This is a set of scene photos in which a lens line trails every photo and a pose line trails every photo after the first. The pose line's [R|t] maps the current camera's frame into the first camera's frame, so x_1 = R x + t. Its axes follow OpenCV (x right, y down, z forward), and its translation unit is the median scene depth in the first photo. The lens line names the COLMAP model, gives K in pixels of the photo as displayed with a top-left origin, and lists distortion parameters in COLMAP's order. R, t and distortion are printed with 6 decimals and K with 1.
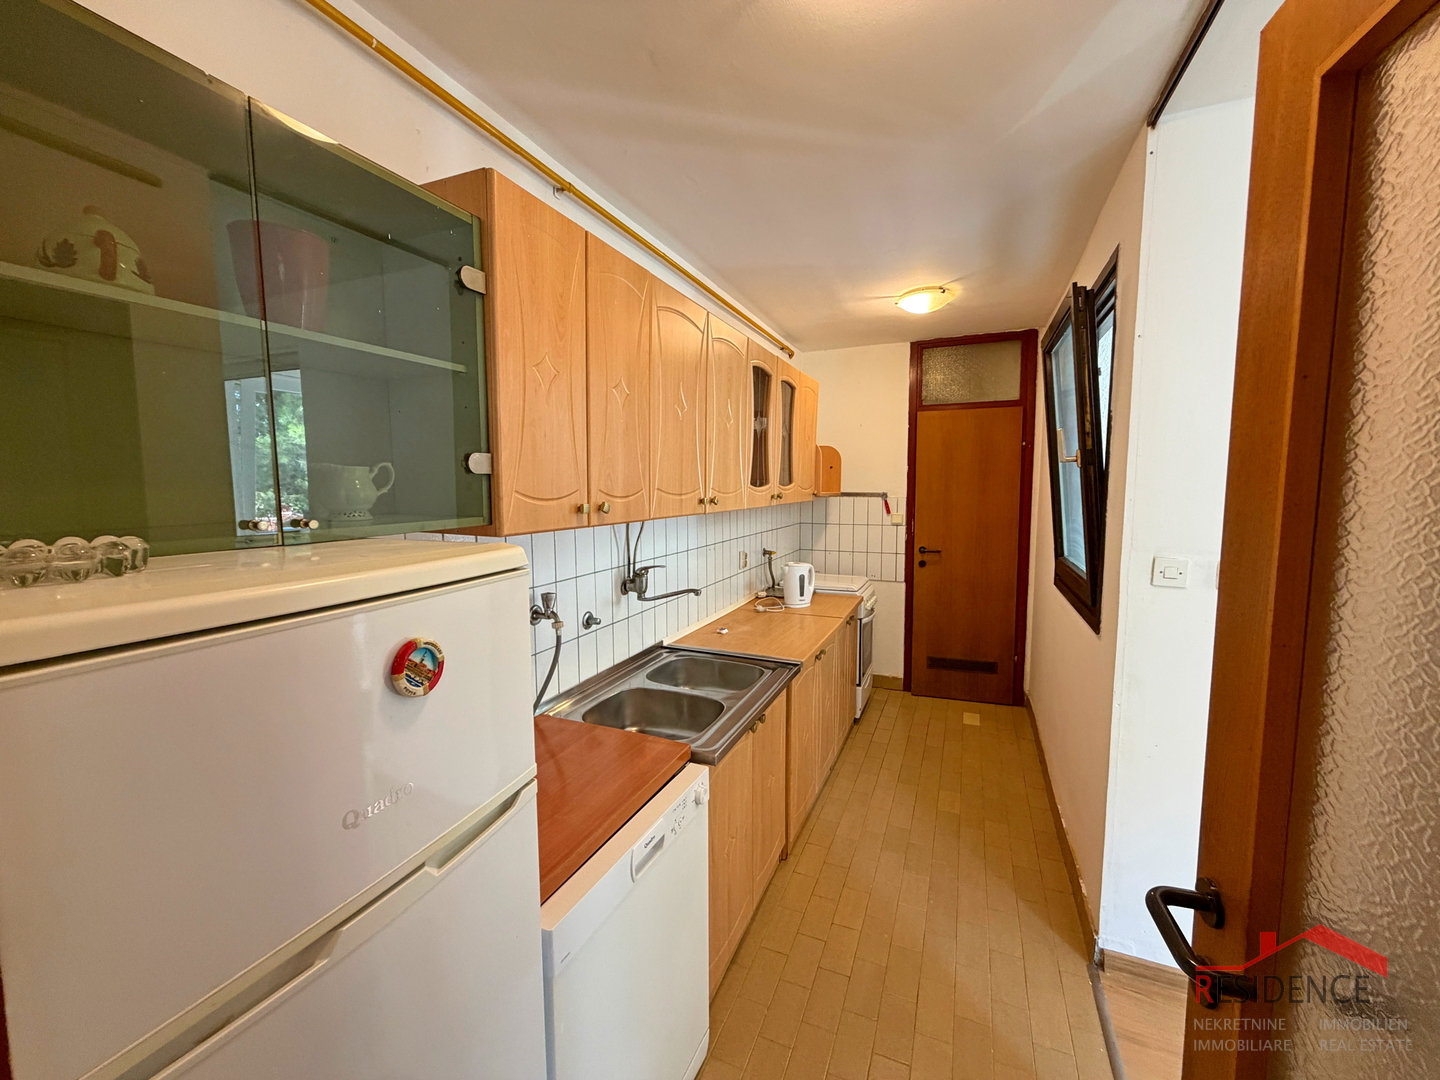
lens RADIAL K [[573.9, 0, 715.7], [0, 573.9, 535.7], [0, 0, 1]] dist [0.000653, -0.000441]
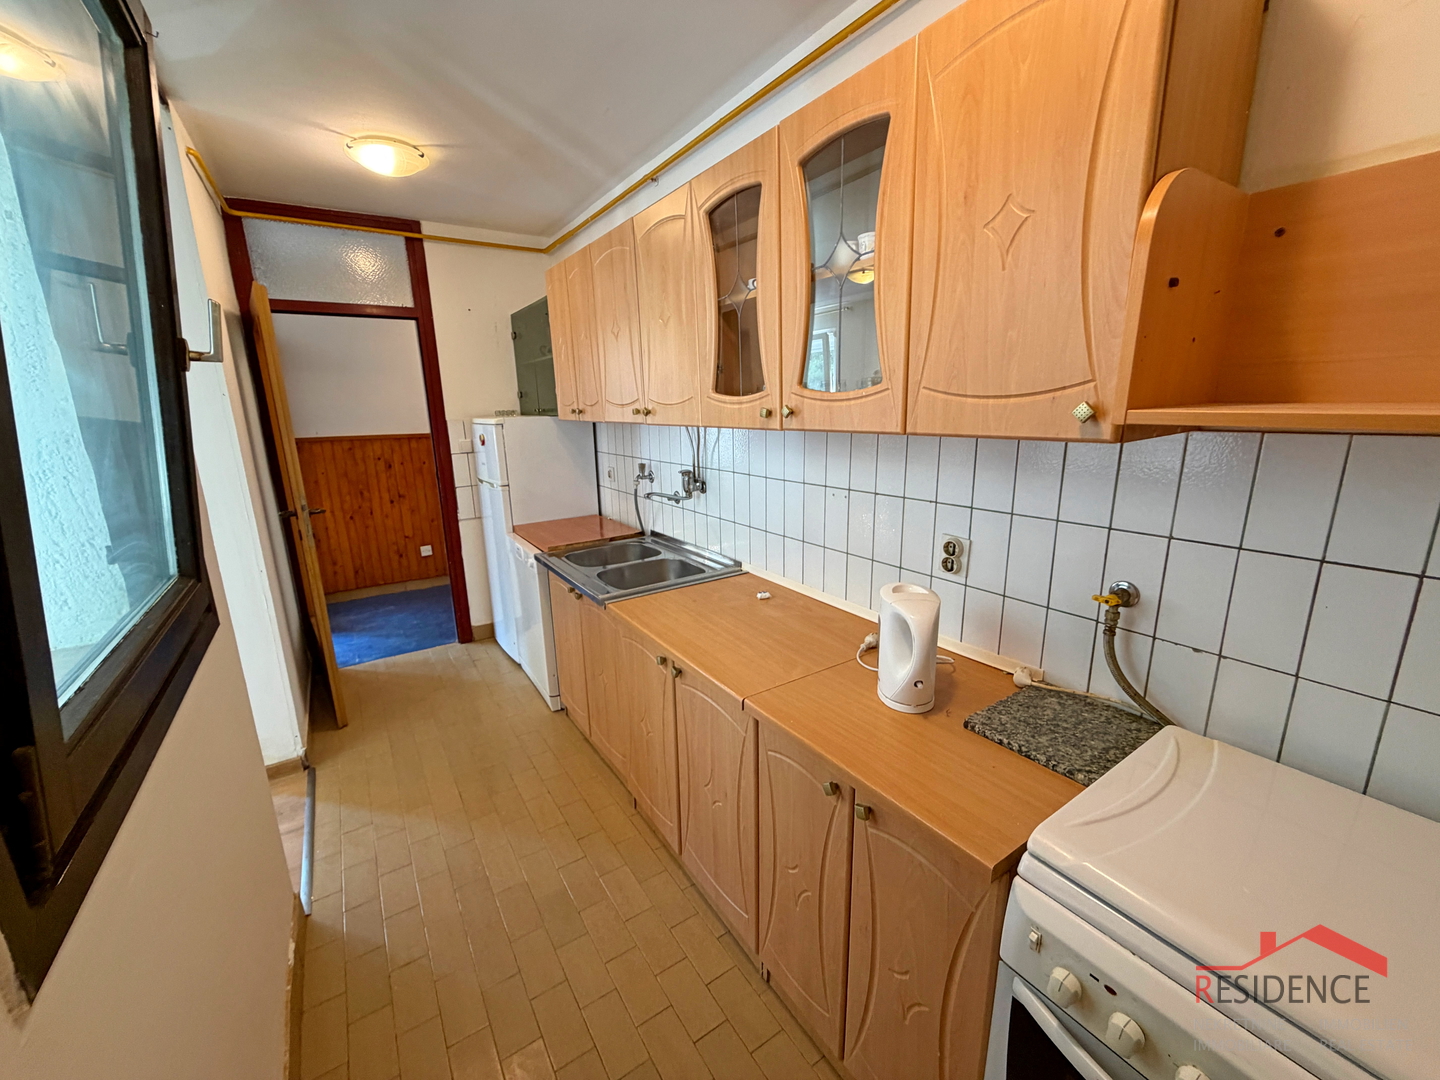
lens RADIAL K [[573.9, 0, 724.8], [0, 573.9, 531.7], [0, 0, 1]] dist [0.000653, -0.000441]
pose [[-0.529794, 0.201039, -0.823955, 0.634939], [-0.051226, 0.962141, 0.267694, -0.108451], [0.846578, 0.184031, -0.499439, 1.318288]]
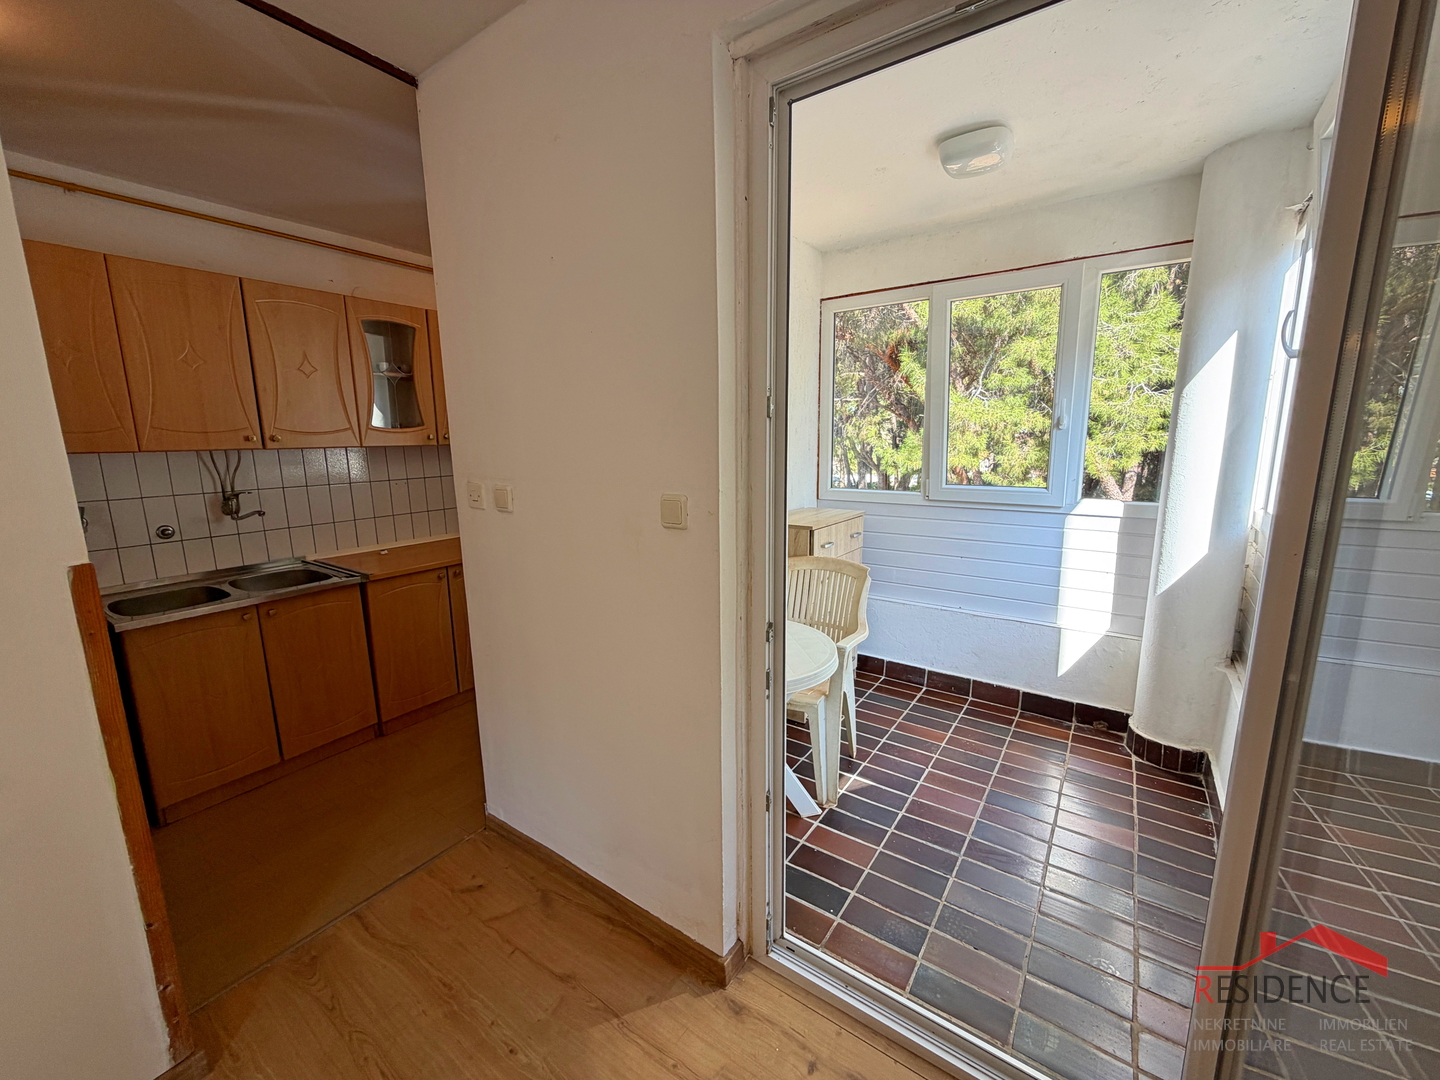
lens RADIAL K [[573.9, 0, 717.2], [0, 573.9, 535.4], [0, 0, 1]] dist [0.000653, -0.000441]
pose [[0.980186, 0.021928, -0.196861, 0.919989], [-0.005205, 0.996362, 0.085068, 0.027959], [0.198010, -0.082358, 0.976734, -0.010487]]
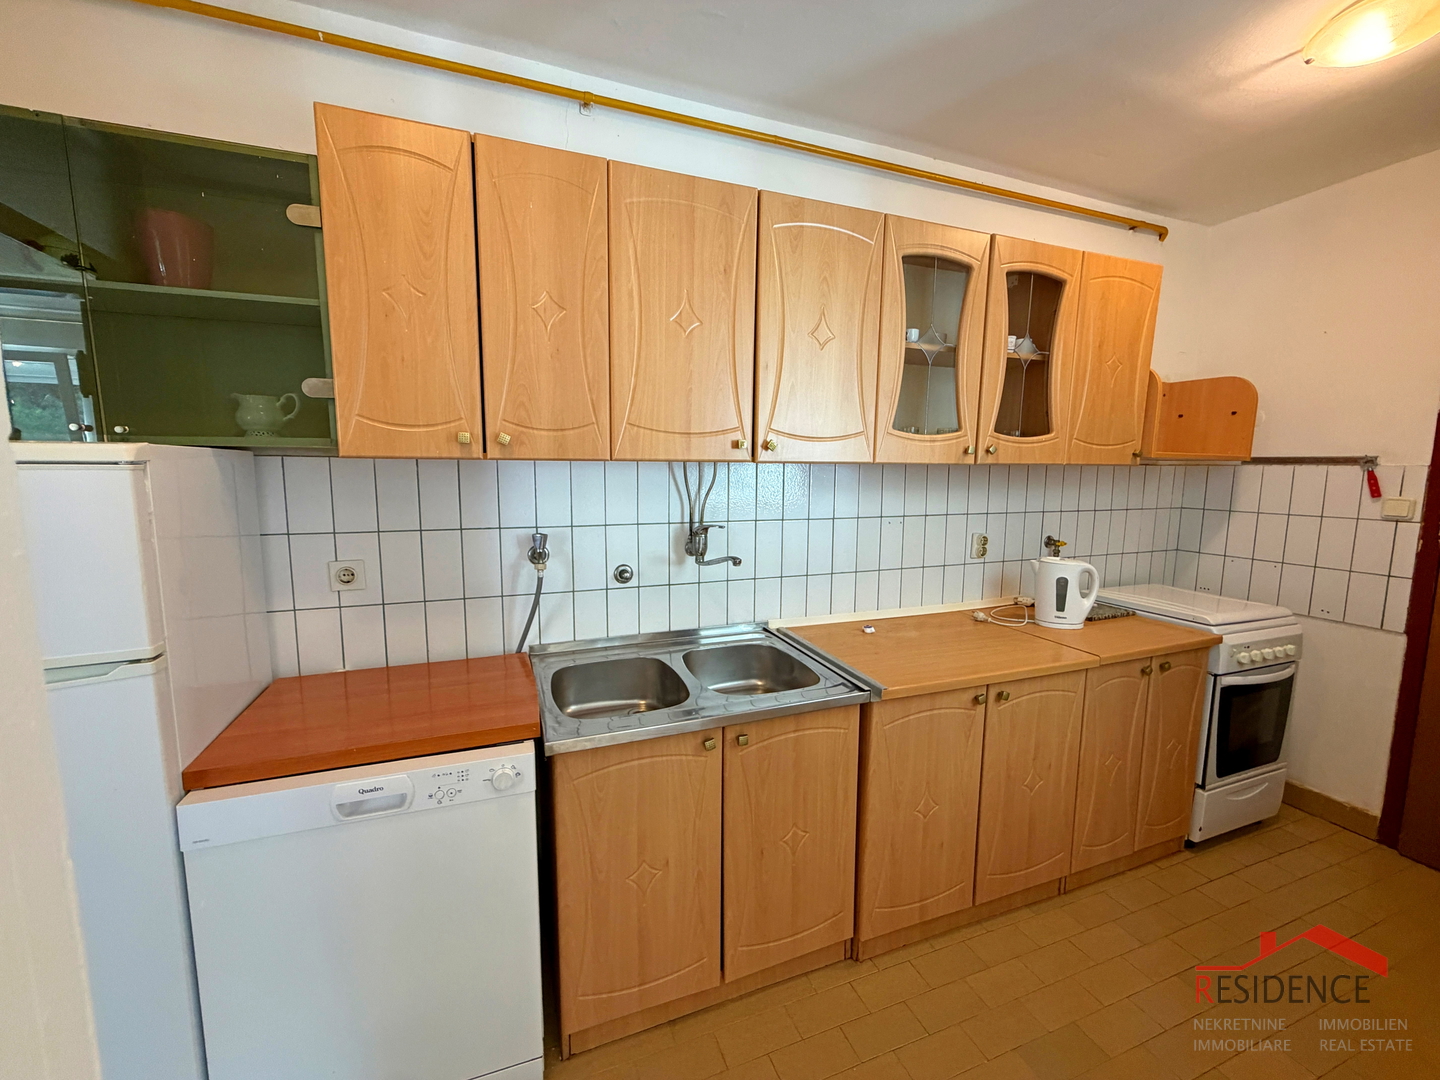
lens RADIAL K [[573.9, 0, 722.0], [0, 573.9, 536.5], [0, 0, 1]] dist [0.000653, -0.000441]
pose [[0.700249, 0.094968, -0.707554, 0.401460], [-0.074011, 0.995429, 0.060360, 0.014095], [0.710052, 0.010099, 0.704077, 0.337121]]
